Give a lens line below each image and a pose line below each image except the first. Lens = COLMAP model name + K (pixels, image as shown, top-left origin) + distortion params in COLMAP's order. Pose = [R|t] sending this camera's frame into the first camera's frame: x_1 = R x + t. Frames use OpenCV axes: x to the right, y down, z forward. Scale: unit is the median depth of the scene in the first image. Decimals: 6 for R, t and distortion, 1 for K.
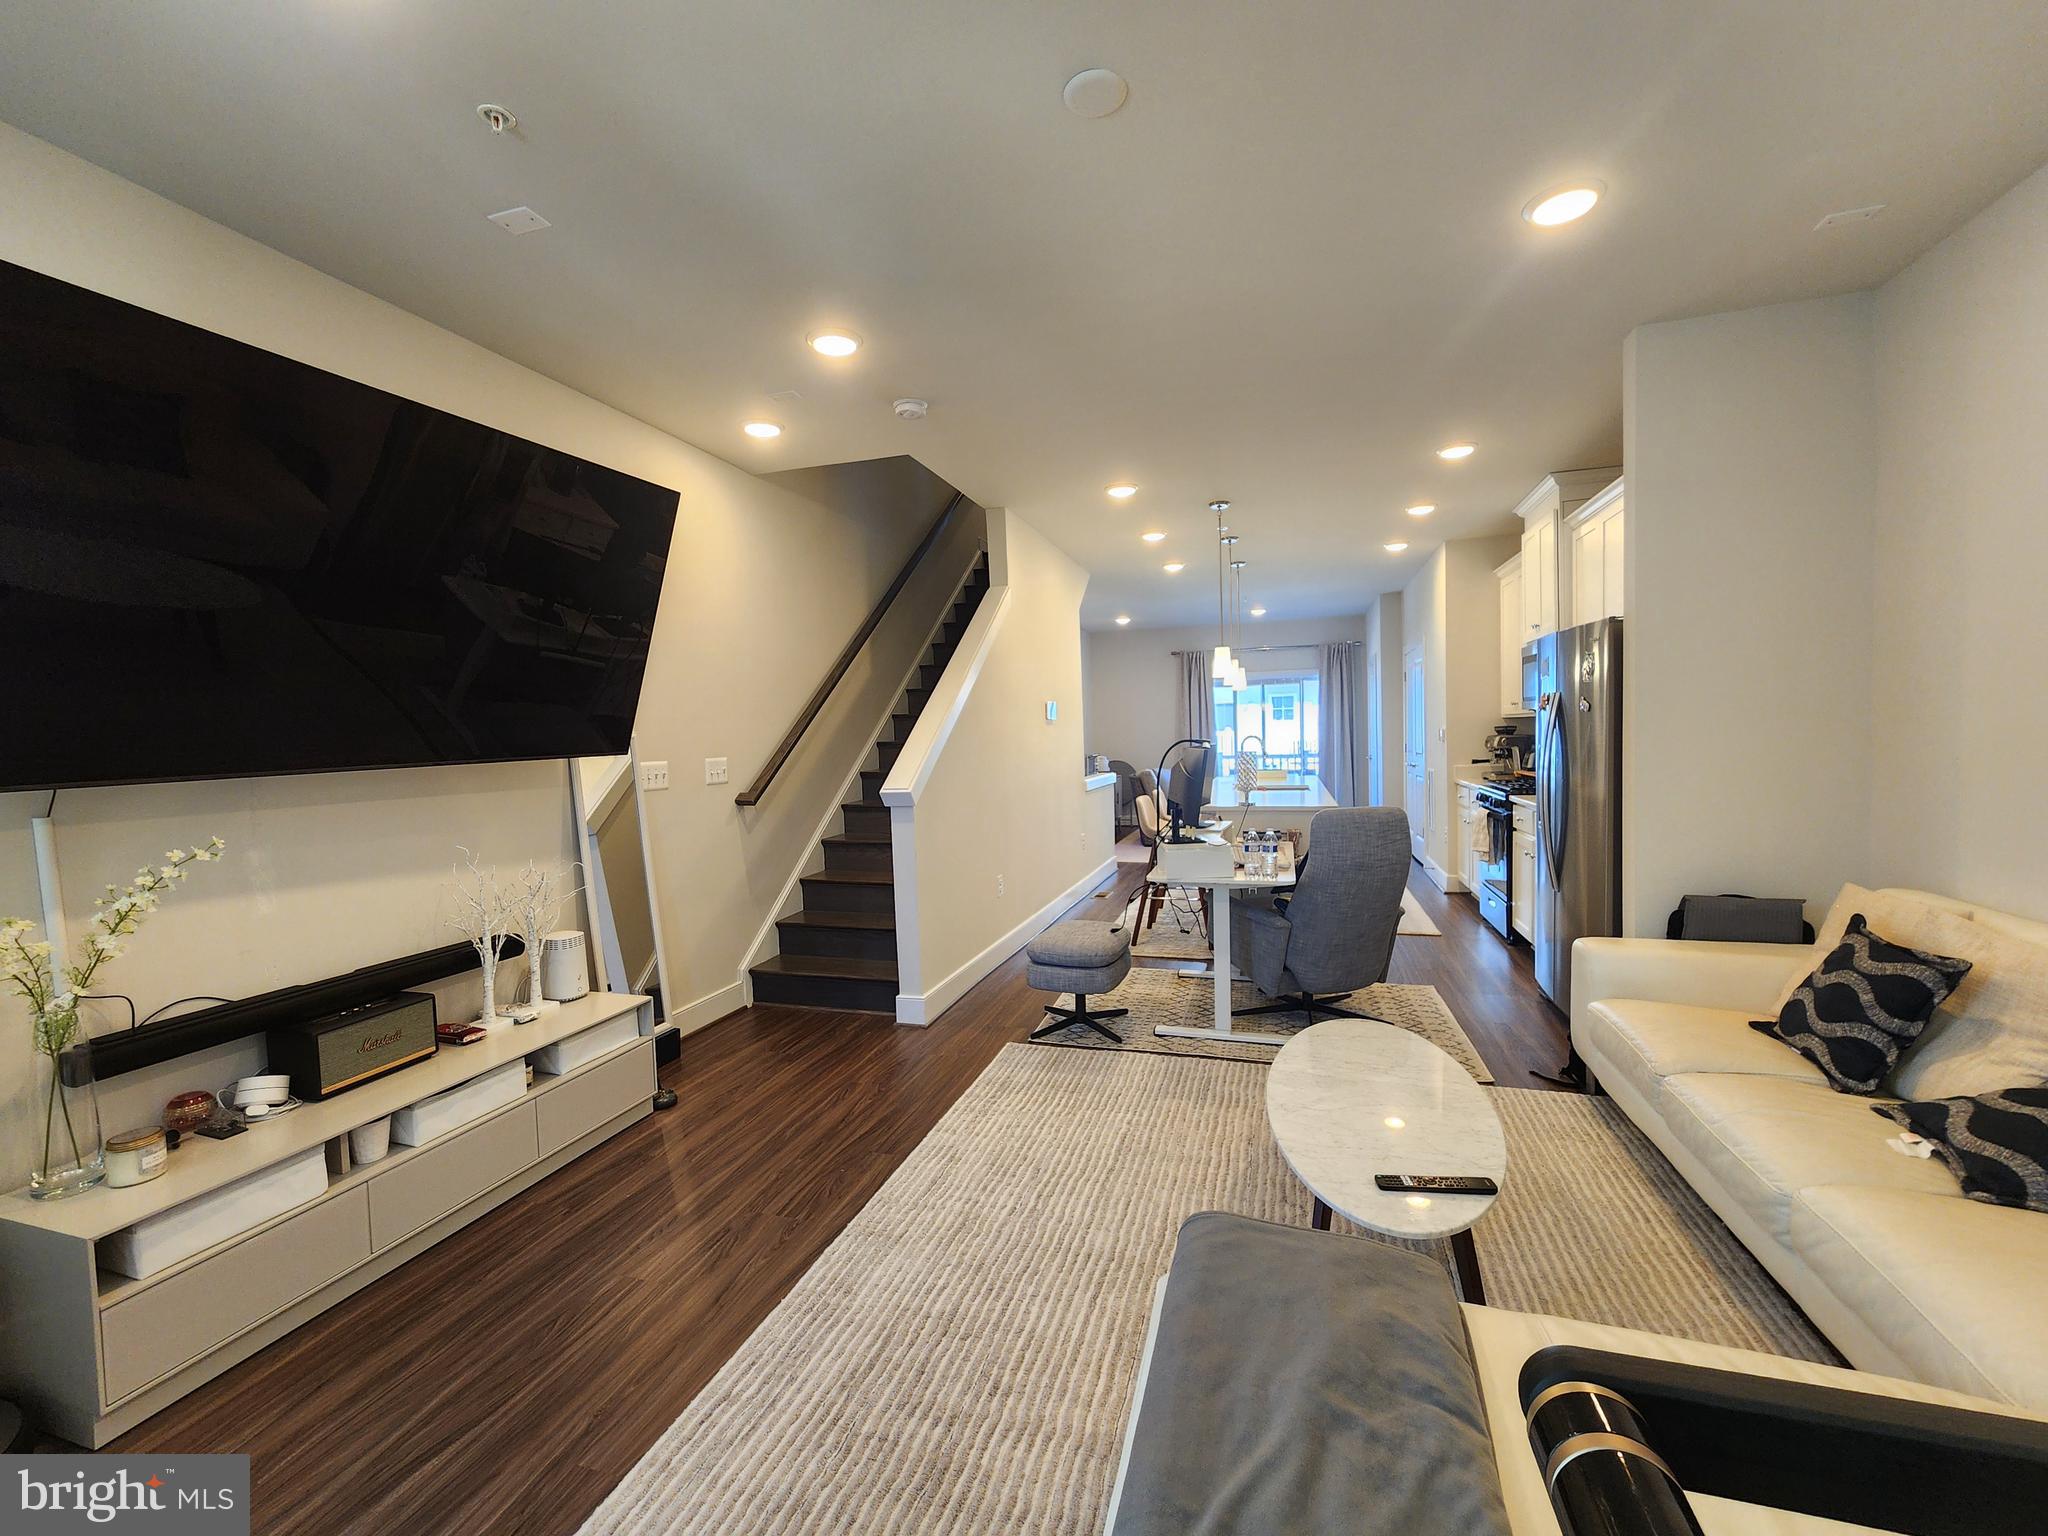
lens RADIAL K [[845.8, 0, 1028.5], [0, 845.8, 774.7], [0, 0, 1]] dist [0.001853, 0.000917]
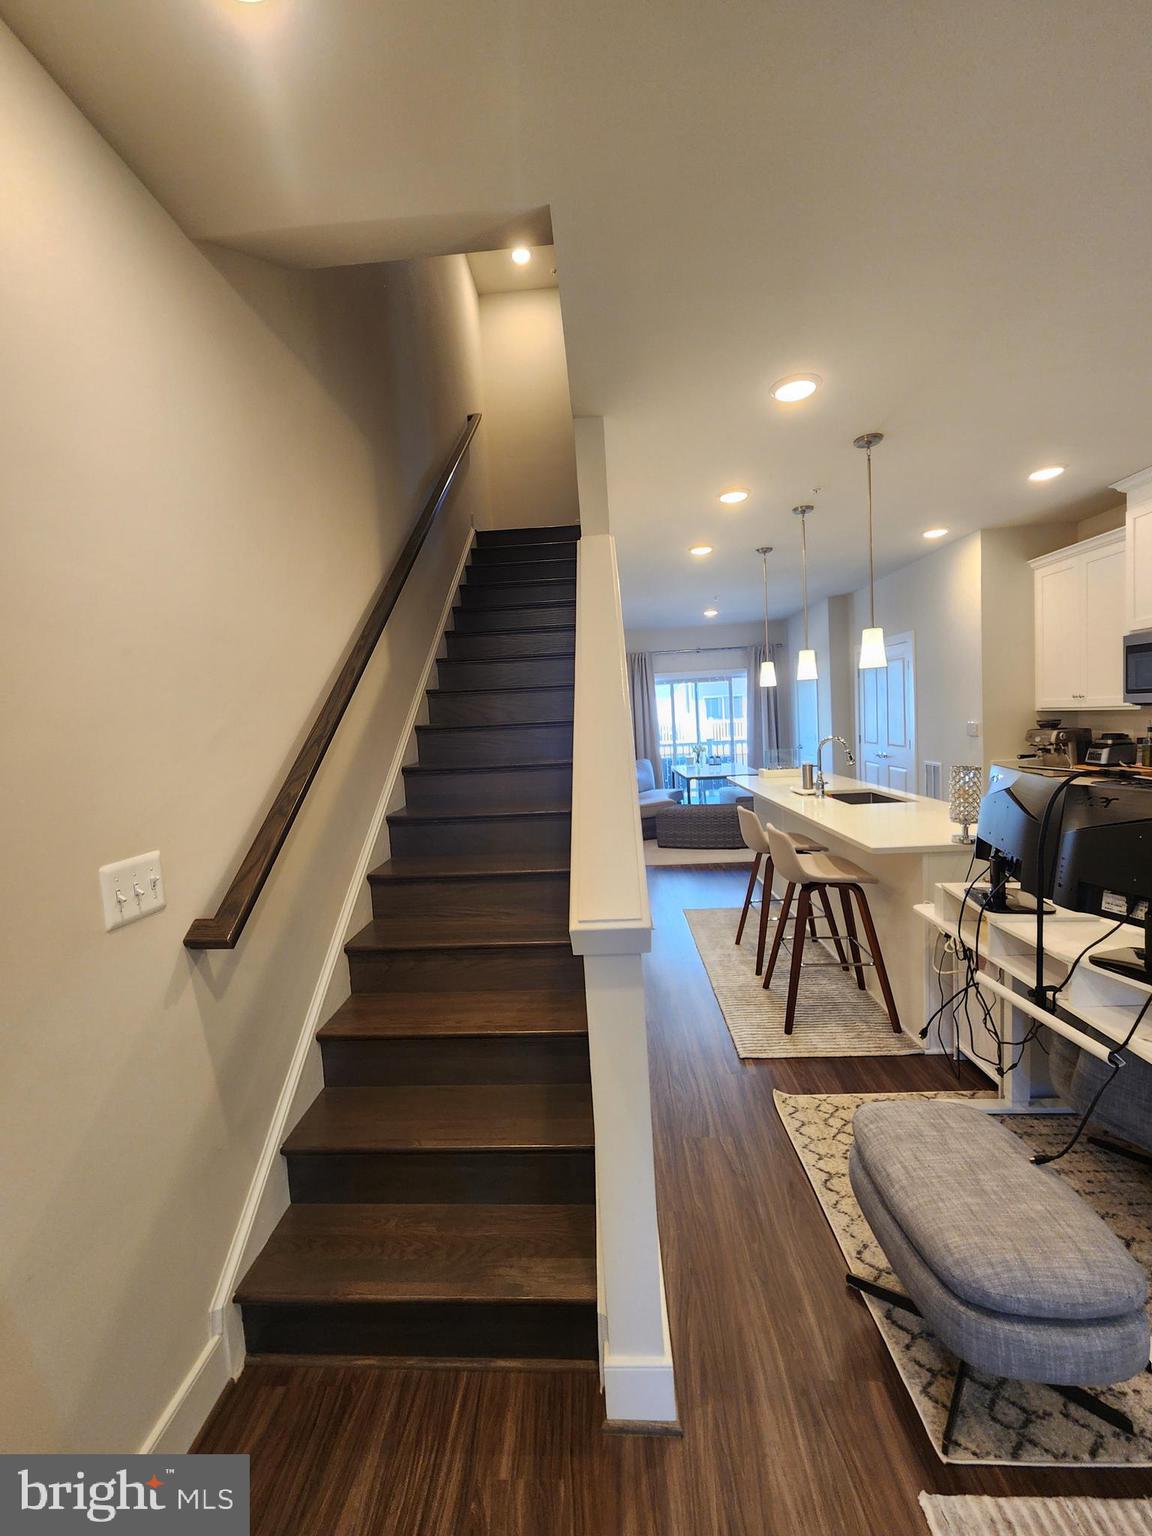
lens RADIAL K [[634.4, 0, 569.6], [0, 634.4, 762.8], [0, 0, 1]] dist [0.001853, 0.000917]
pose [[0.970646, -0.041828, 0.236849, -0.219964], [0.038666, 0.999090, 0.017979, -0.061924], [-0.237385, -0.008293, 0.971380, 0.613554]]
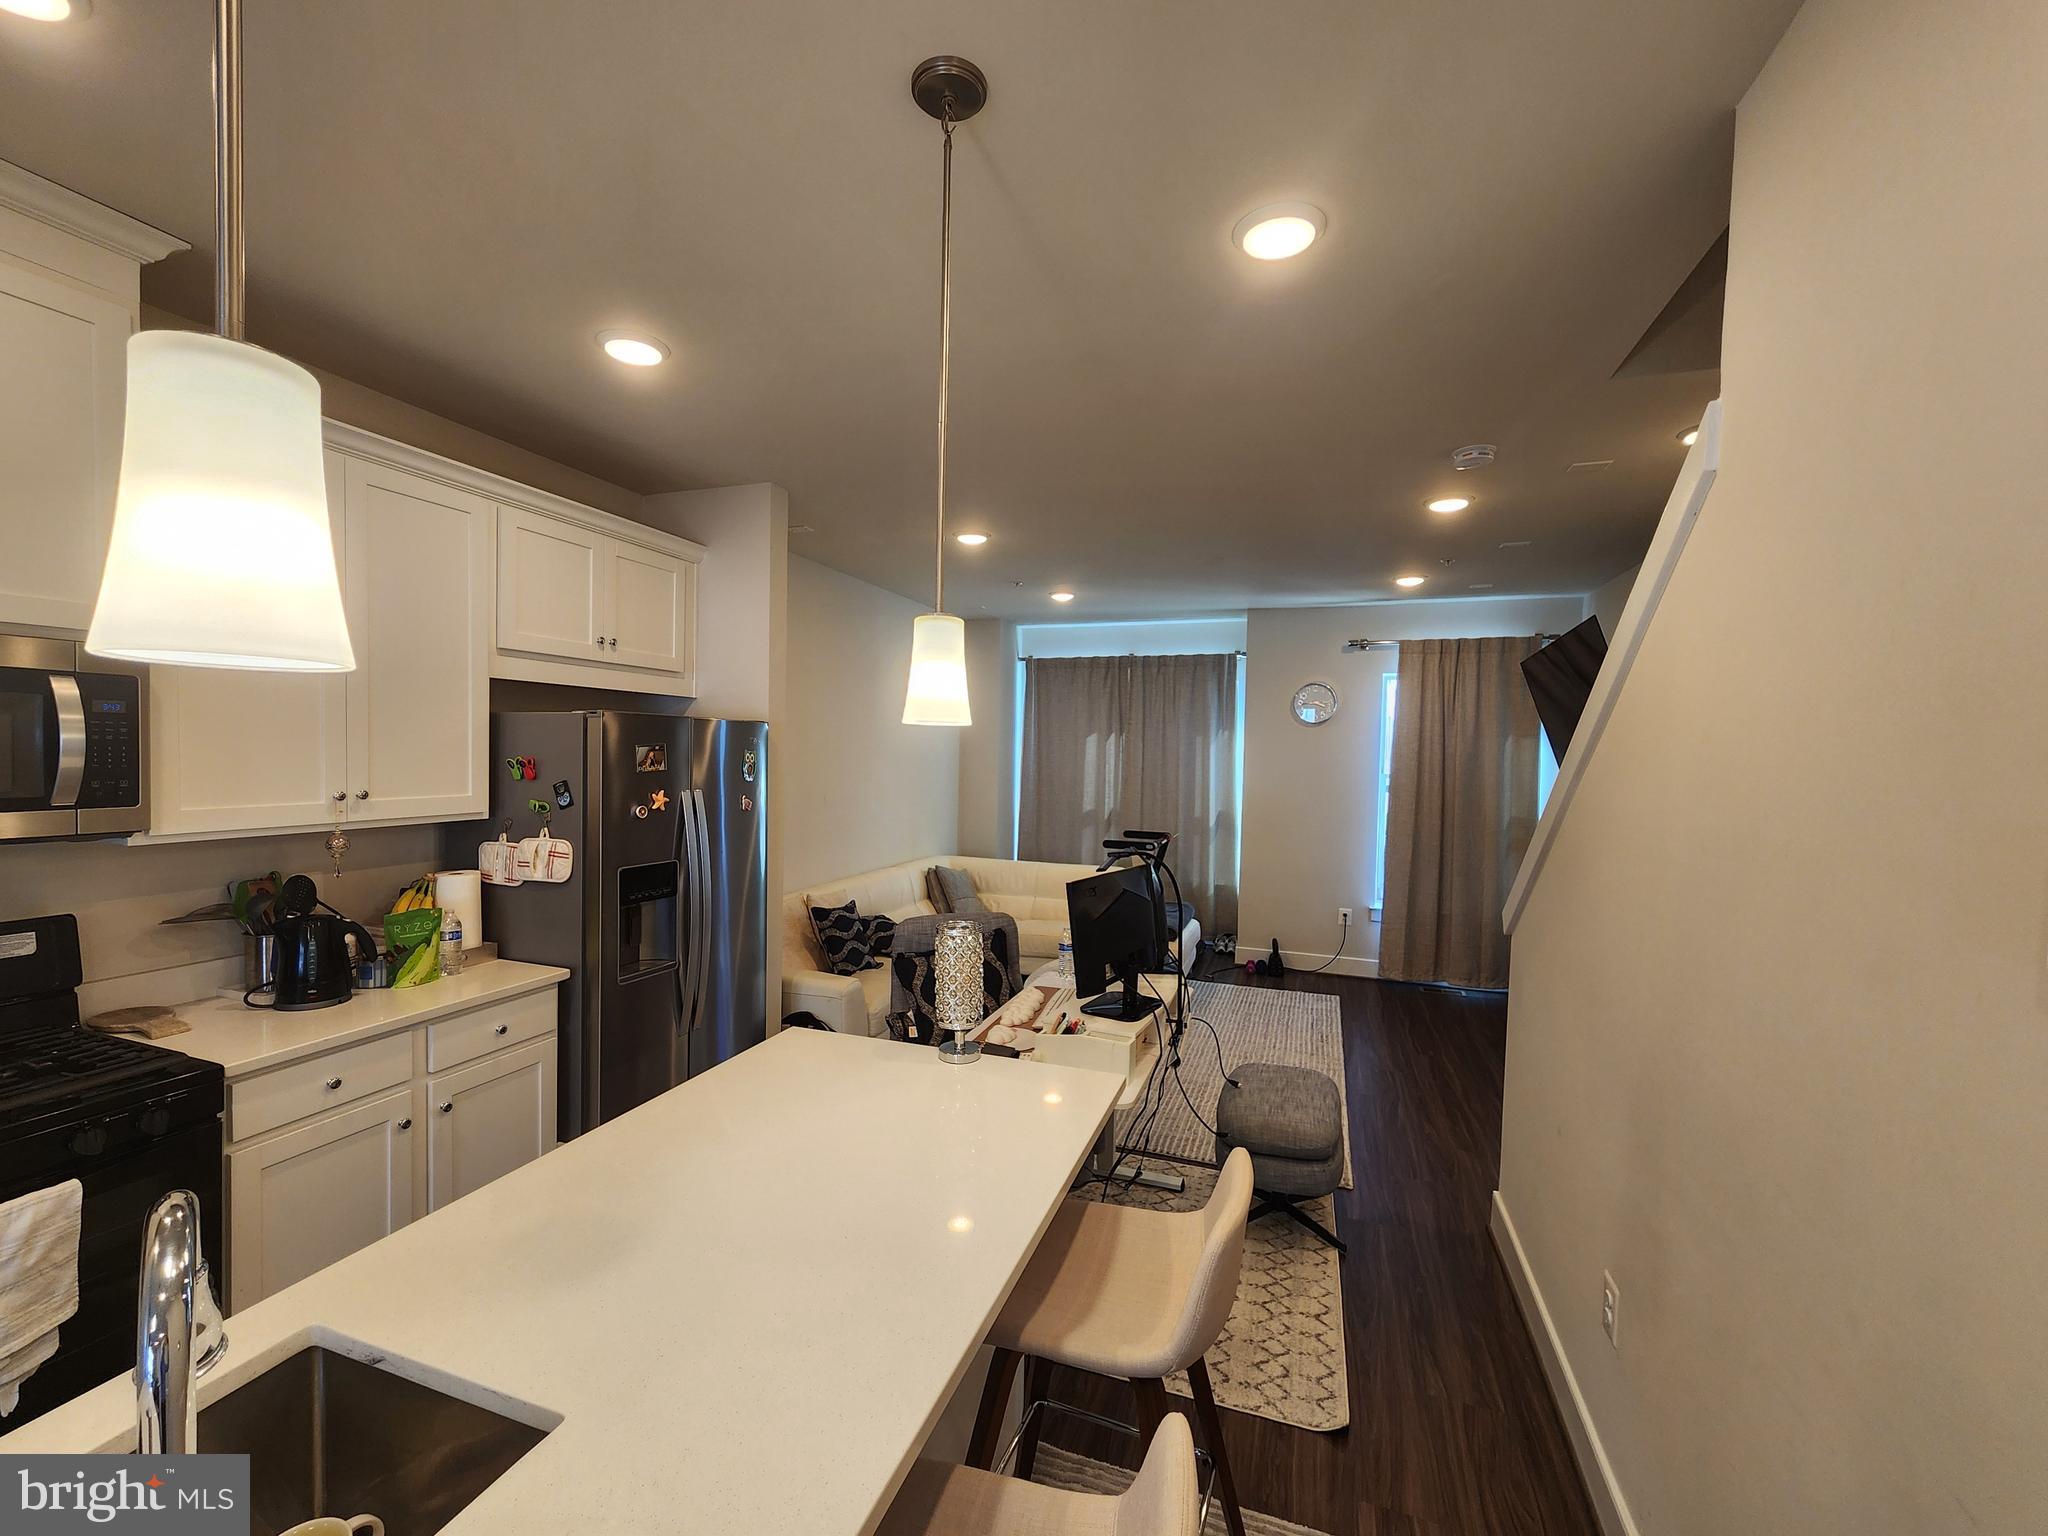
lens RADIAL K [[845.8, 0, 1024.5], [0, 845.8, 775.6], [0, 0, 1]] dist [0.001853, 0.000917]
pose [[-0.999283, 0.005754, 0.037420, 0.239875], [0.008602, 0.997041, 0.076386, -0.148023], [-0.036869, 0.076653, -0.996376, 1.569988]]
